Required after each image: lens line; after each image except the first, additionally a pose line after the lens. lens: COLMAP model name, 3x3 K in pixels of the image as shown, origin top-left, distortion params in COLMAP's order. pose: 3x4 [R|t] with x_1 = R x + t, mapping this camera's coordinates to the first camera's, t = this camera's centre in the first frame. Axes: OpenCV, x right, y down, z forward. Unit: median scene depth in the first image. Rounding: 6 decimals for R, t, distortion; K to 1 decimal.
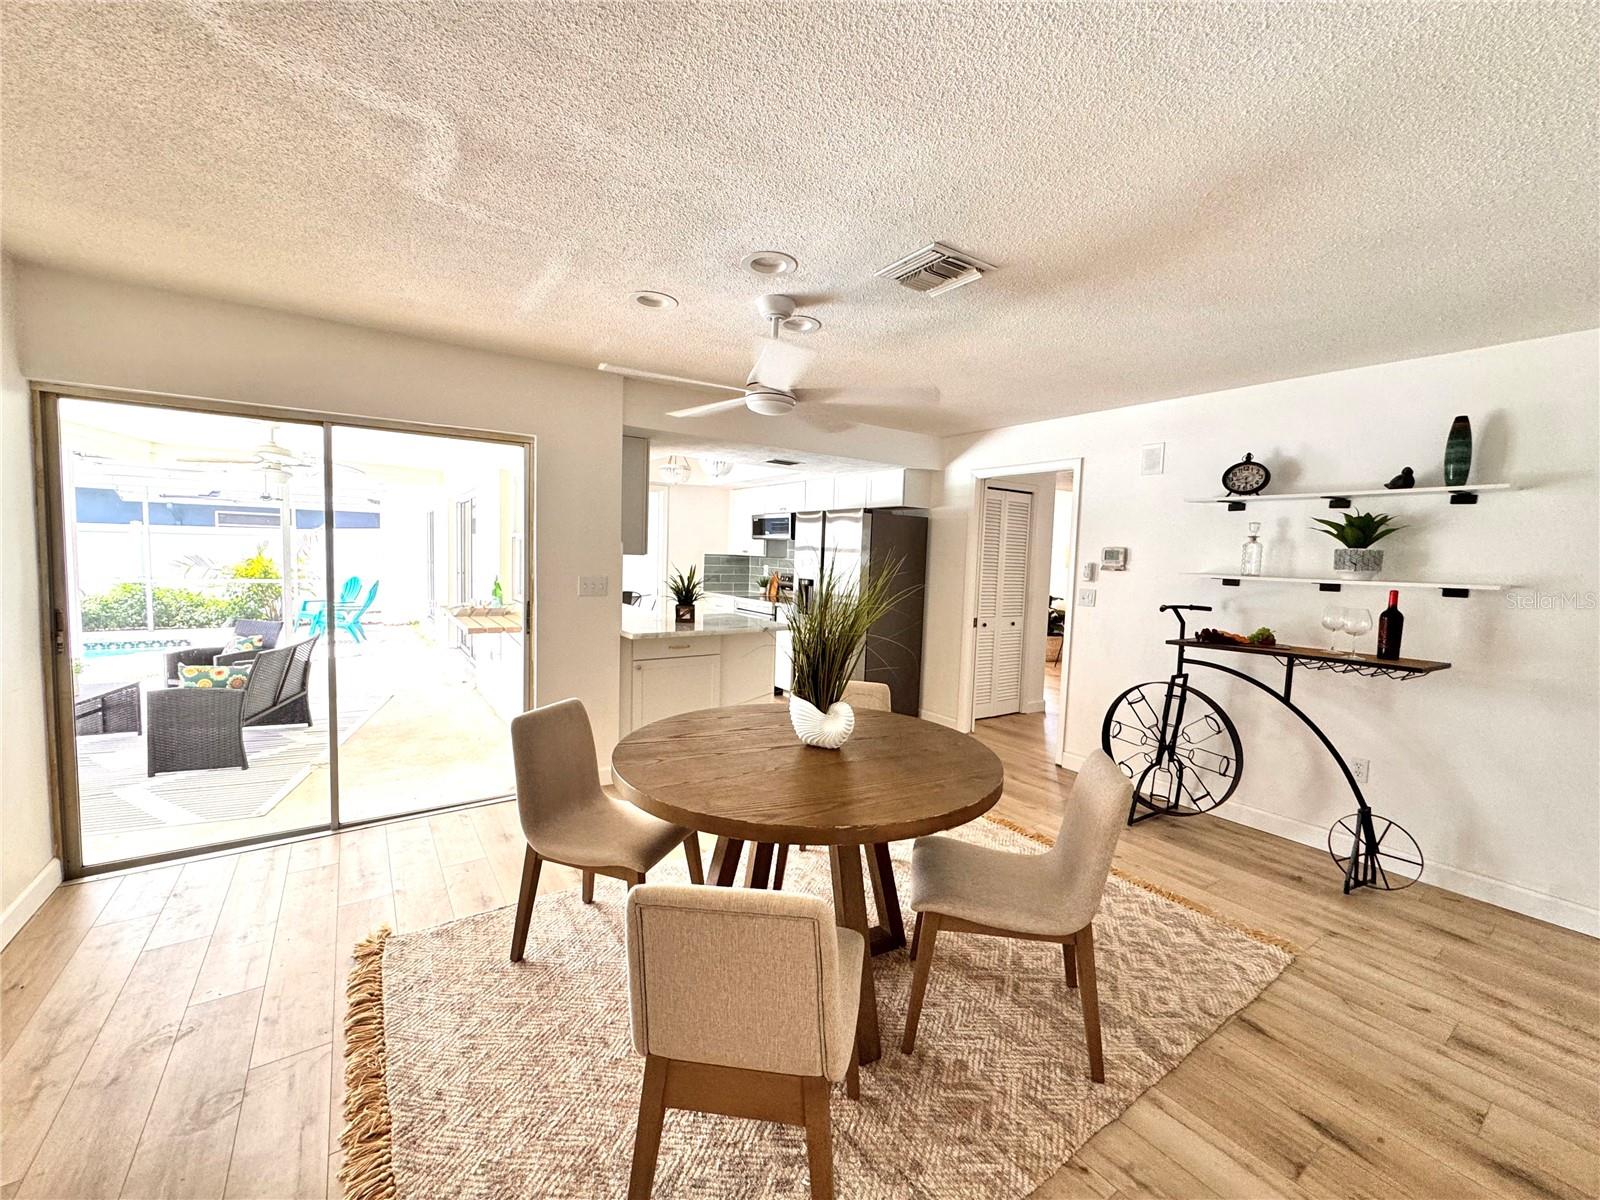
lens RADIAL K [[643.1, 0, 804.5], [0, 643.1, 602.0], [0, 0, 1]] dist [0.001003, 0.000149]
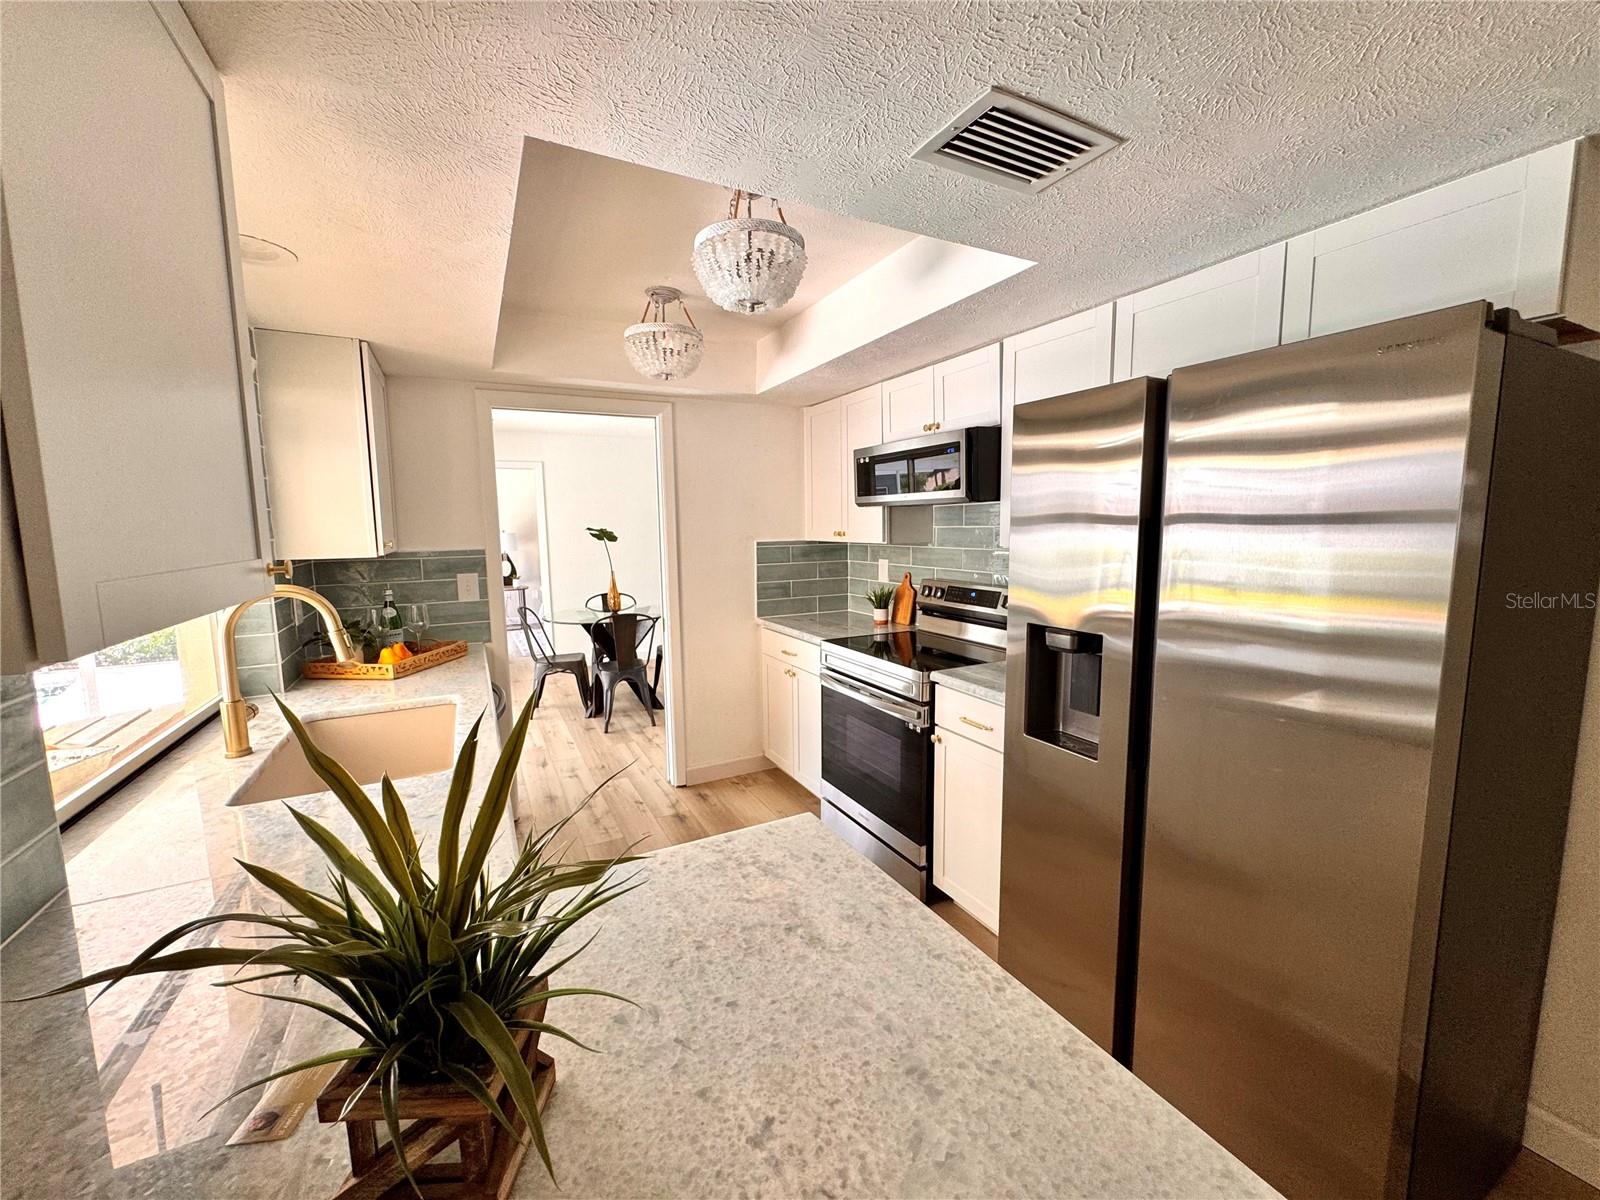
lens RADIAL K [[643.1, 0, 804.5], [0, 643.1, 602.0], [0, 0, 1]] dist [0.001003, 0.000149]
pose [[0.991302, -0.032460, -0.127538, -0.061230], [0.037837, 0.998484, 0.039966, -0.050338], [0.126048, -0.044444, 0.991028, 0.547673]]
